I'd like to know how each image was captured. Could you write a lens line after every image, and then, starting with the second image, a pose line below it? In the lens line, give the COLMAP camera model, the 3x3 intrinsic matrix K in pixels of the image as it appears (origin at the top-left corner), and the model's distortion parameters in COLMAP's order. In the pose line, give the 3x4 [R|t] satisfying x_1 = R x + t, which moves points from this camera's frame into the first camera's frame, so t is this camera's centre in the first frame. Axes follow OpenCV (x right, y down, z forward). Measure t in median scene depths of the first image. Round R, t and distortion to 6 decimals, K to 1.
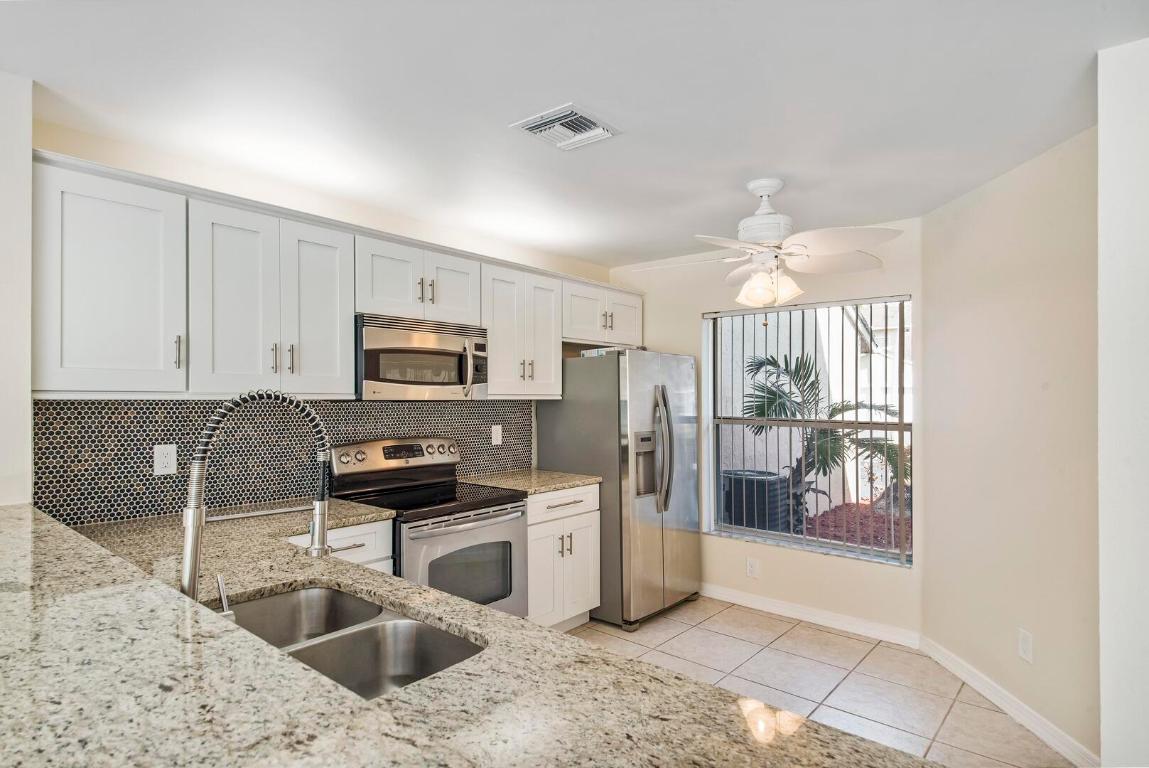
lens RADIAL K [[628.6, 0, 579.1], [0, 628.6, 397.4], [0, 0, 1]] dist [0.060294, -0.048320]
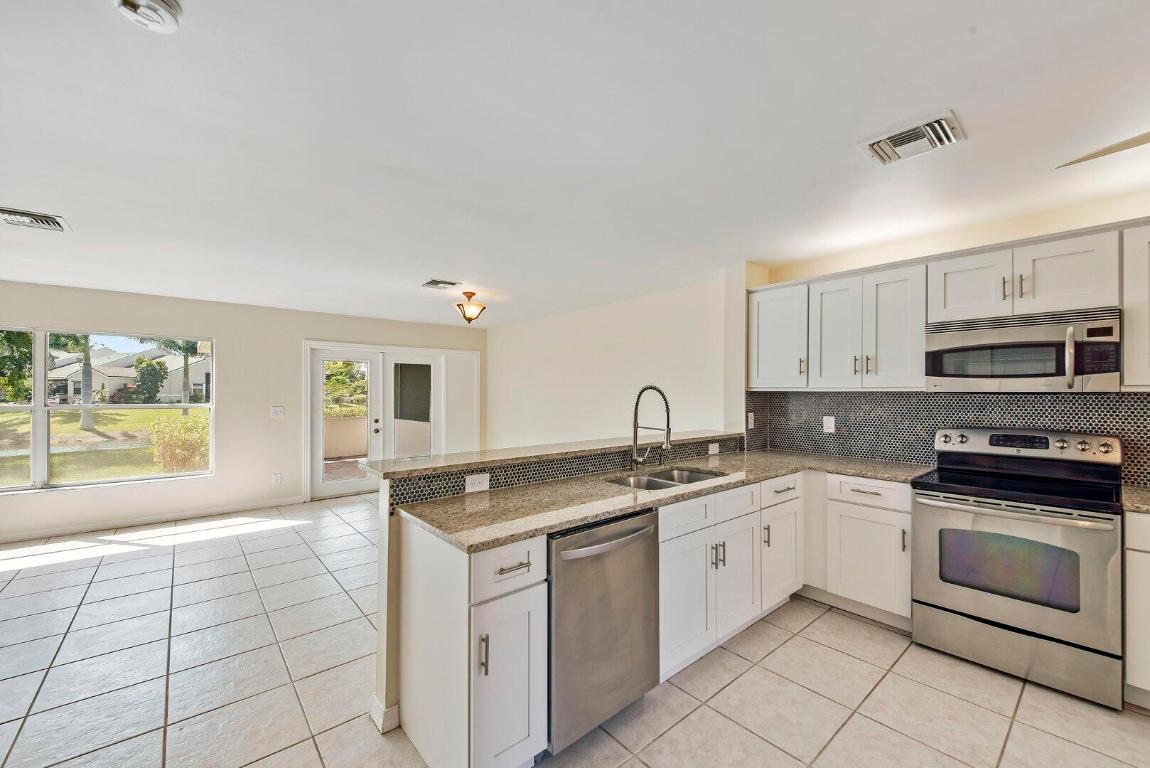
lens RADIAL K [[458.0, 0, 575.0], [0, 458.0, 384.0], [0, 0, 1]] dist [-0.000163, -0.000196]
pose [[-0.160130, -0.019562, -0.986902, 0.641062], [-0.002461, 0.999808, -0.019419, 0.007314], [0.987093, -0.000680, -0.160147, 0.421106]]
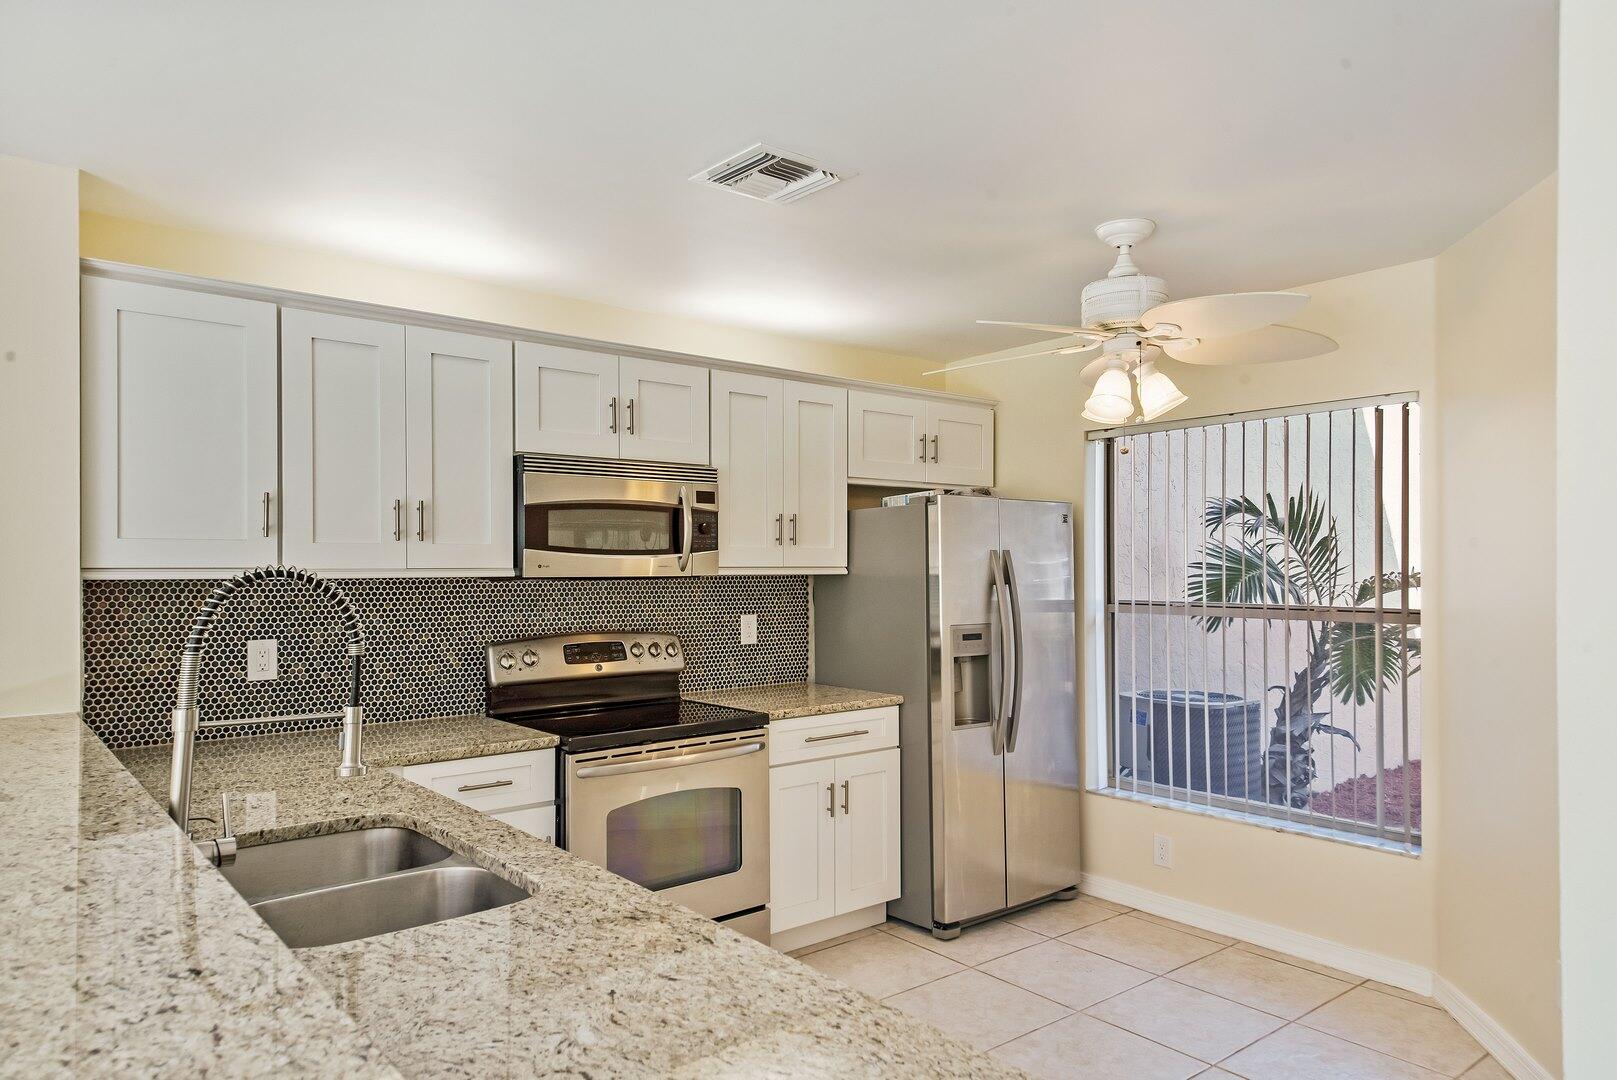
lens RADIAL K [[1054.7, 0, 809.3], [0, 1054.7, 566.8], [0, 0, 1]] dist [0.077626, -0.056396]
pose [[0.982562, -0.008894, -0.185721, 0.172939], [0.008127, 0.999955, -0.004891, 0.000753], [0.185756, 0.003296, 0.982590, -0.084509]]
